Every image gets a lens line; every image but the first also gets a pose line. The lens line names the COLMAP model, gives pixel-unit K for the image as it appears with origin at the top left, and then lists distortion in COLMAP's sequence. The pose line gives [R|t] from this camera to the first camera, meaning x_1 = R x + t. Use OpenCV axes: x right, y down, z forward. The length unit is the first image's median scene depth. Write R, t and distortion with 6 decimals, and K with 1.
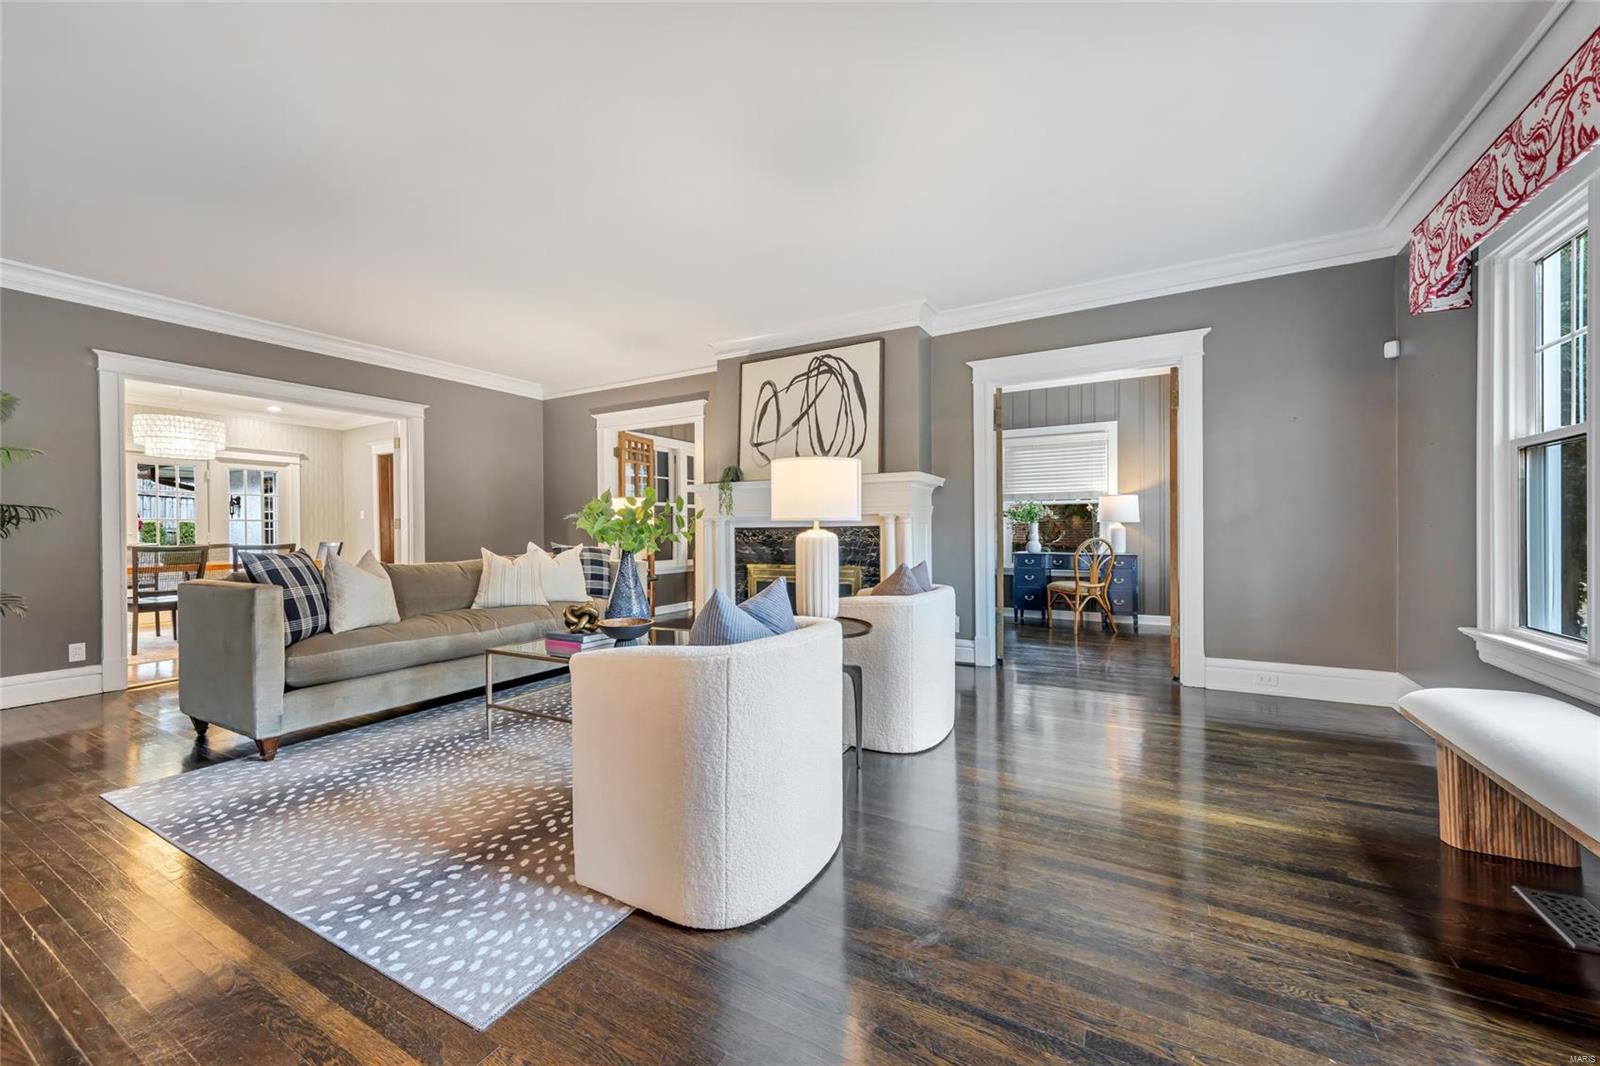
lens RADIAL K [[608.4, 0, 788.8], [0, 608.4, 530.2], [0, 0, 1]] dist [0.002638, 0.000056]
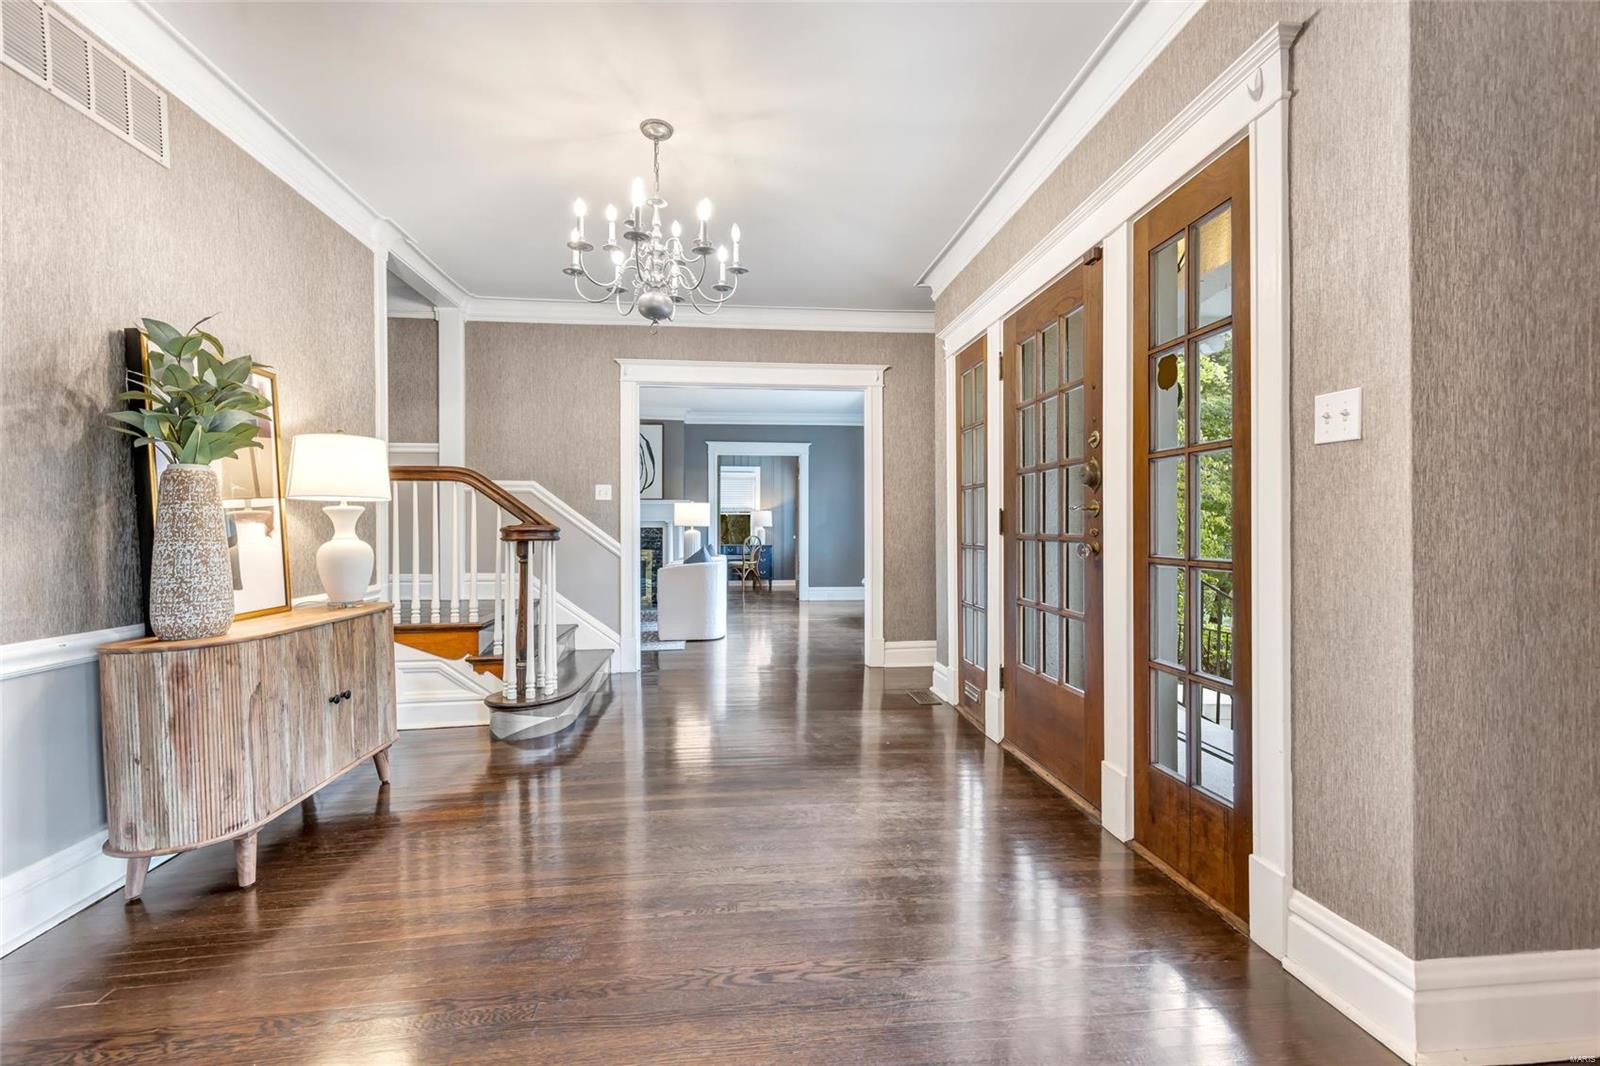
lens RADIAL K [[688.0, 0, 810.0], [0, 688.0, 536.0], [0, 0, 1]] dist [0.004408, 0.000088]
pose [[0.803693, 0.003171, 0.595036, -0.499198], [-0.007574, 0.999959, 0.004902, 0.003439], [-0.594996, -0.008446, 0.803684, -0.632252]]
